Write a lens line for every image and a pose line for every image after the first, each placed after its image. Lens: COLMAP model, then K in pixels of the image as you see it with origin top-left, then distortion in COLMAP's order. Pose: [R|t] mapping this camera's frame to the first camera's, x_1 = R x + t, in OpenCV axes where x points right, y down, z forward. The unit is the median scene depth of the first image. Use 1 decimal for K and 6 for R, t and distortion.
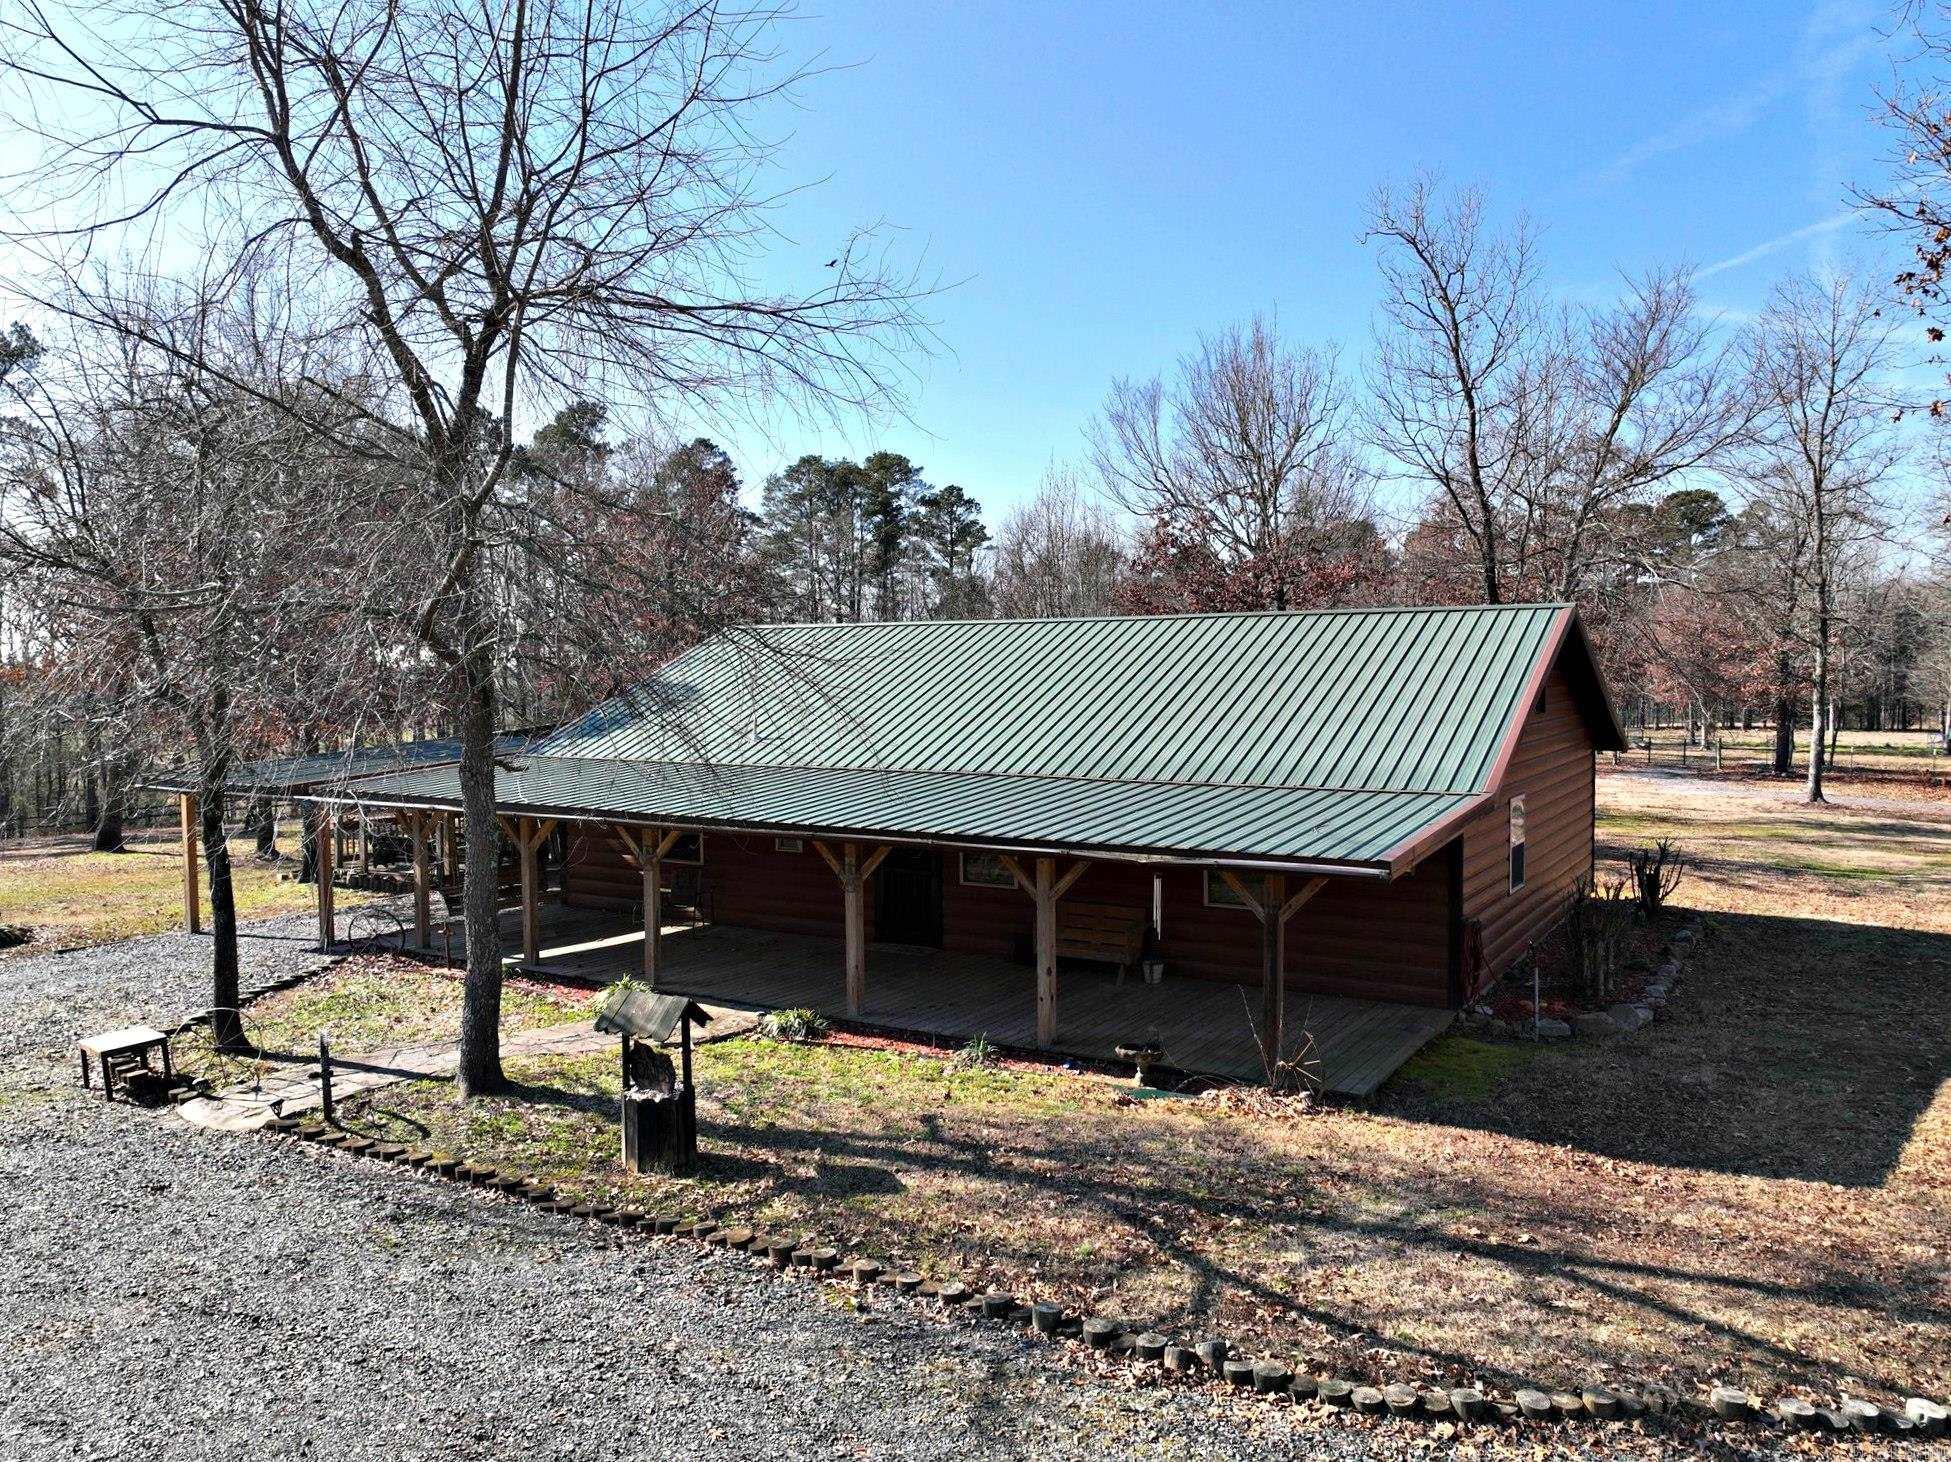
lens RADIAL K [[1720.3, 0, 975.5], [0, 1720.3, 731.0], [0, 0, 1]] dist [-0.001922, 0.012000]
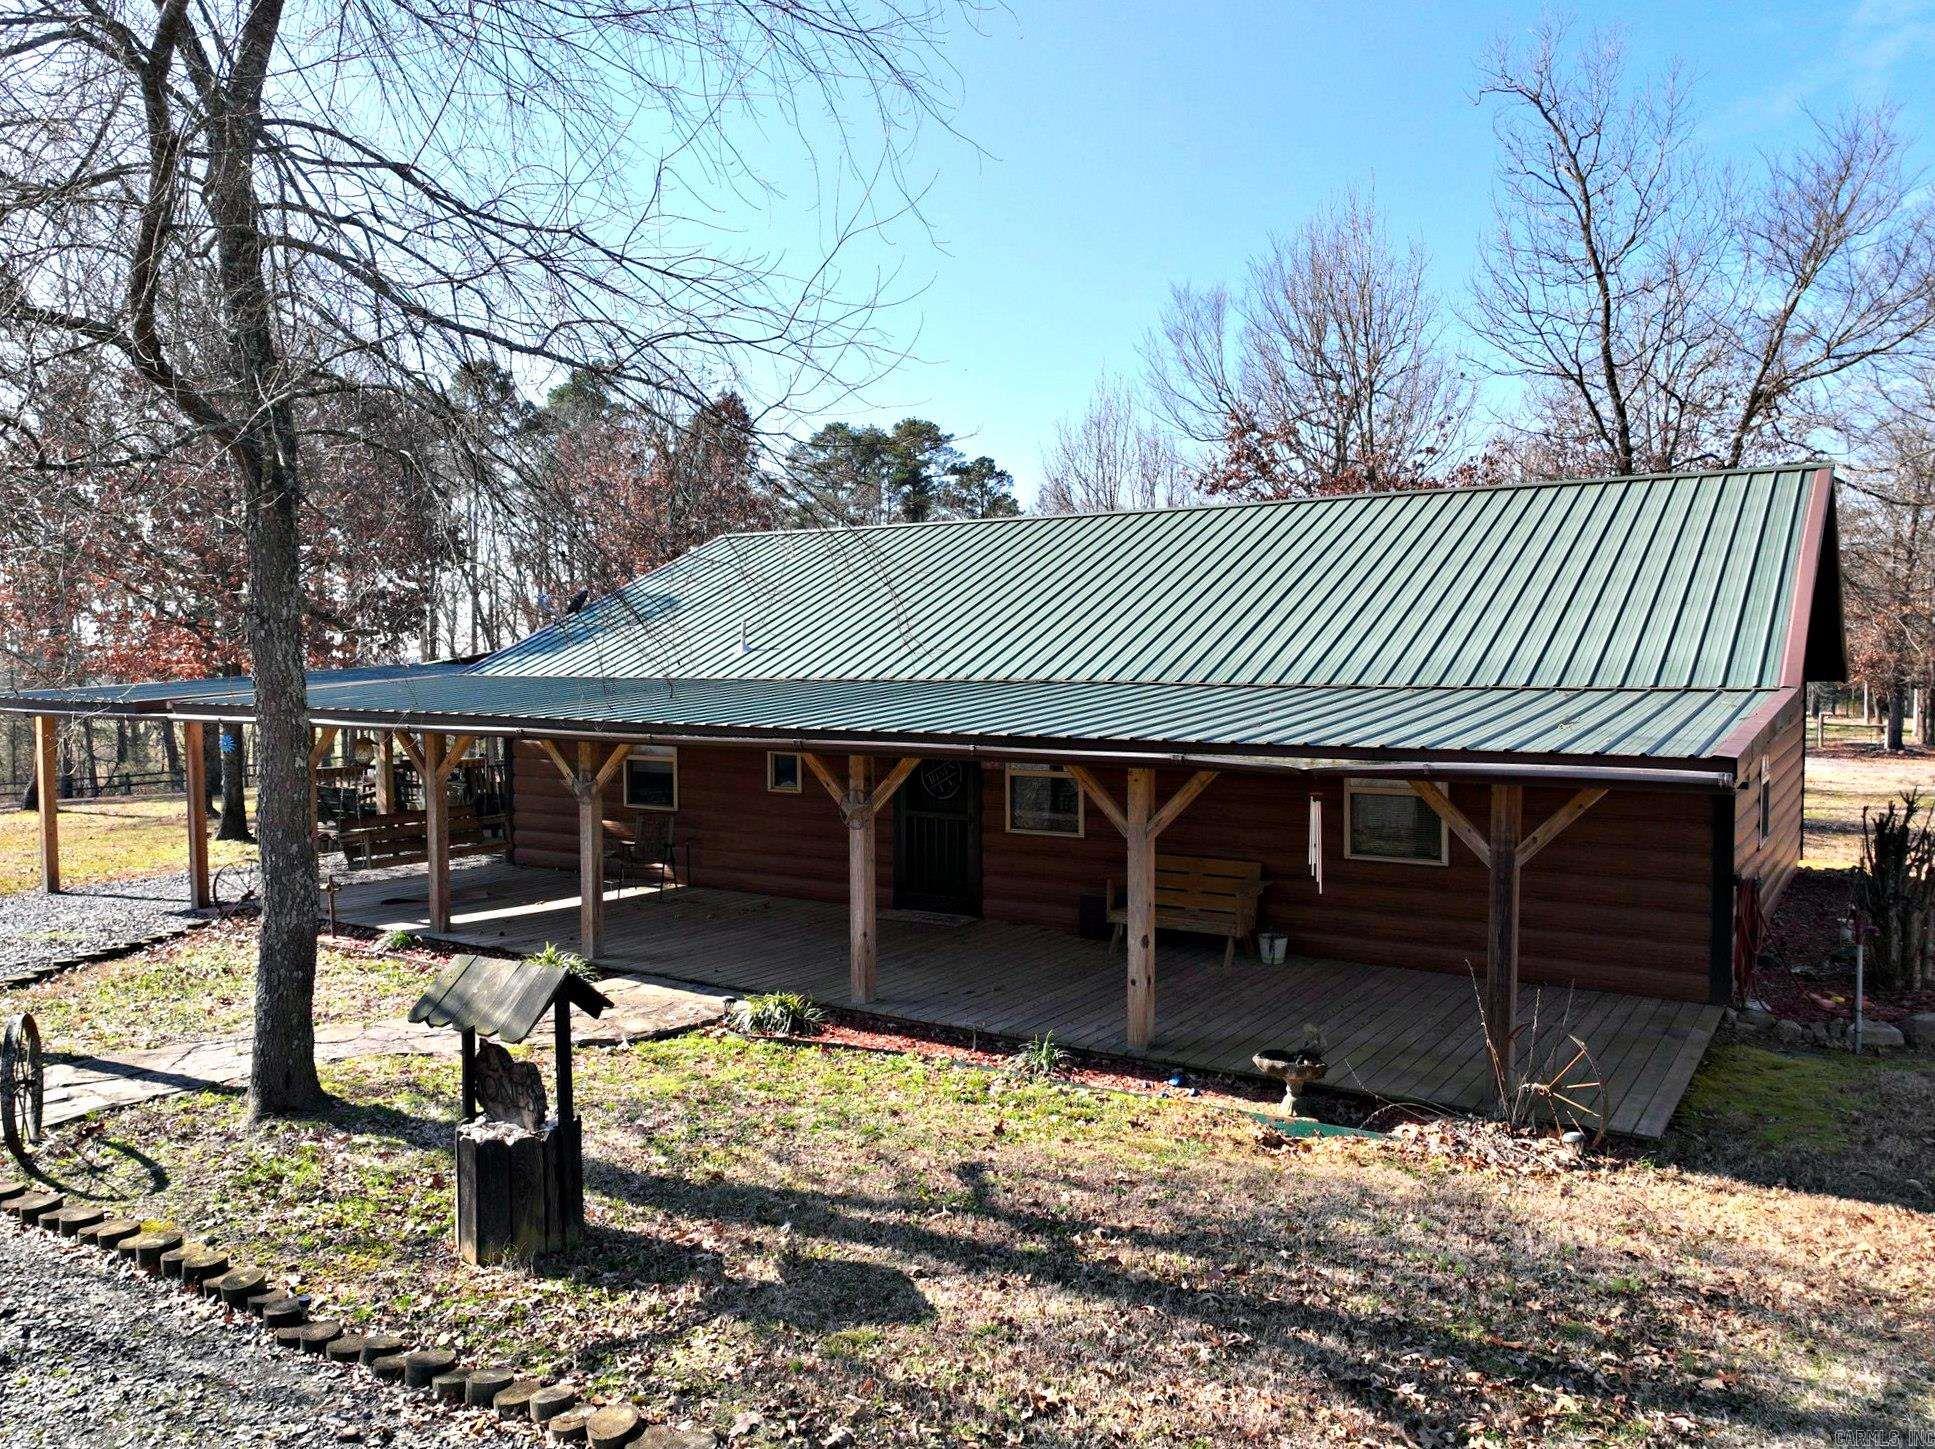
lens RADIAL K [[1706.2, 0, 967.5], [0, 1706.2, 724.5], [0, 0, 1]] dist [-0.001922, 0.012000]
pose [[0.999760, 0.008450, -0.020196, -0.016599], [-0.008460, 0.999964, -0.000413, 0.062834], [0.020192, 0.000584, 0.999796, 0.371003]]
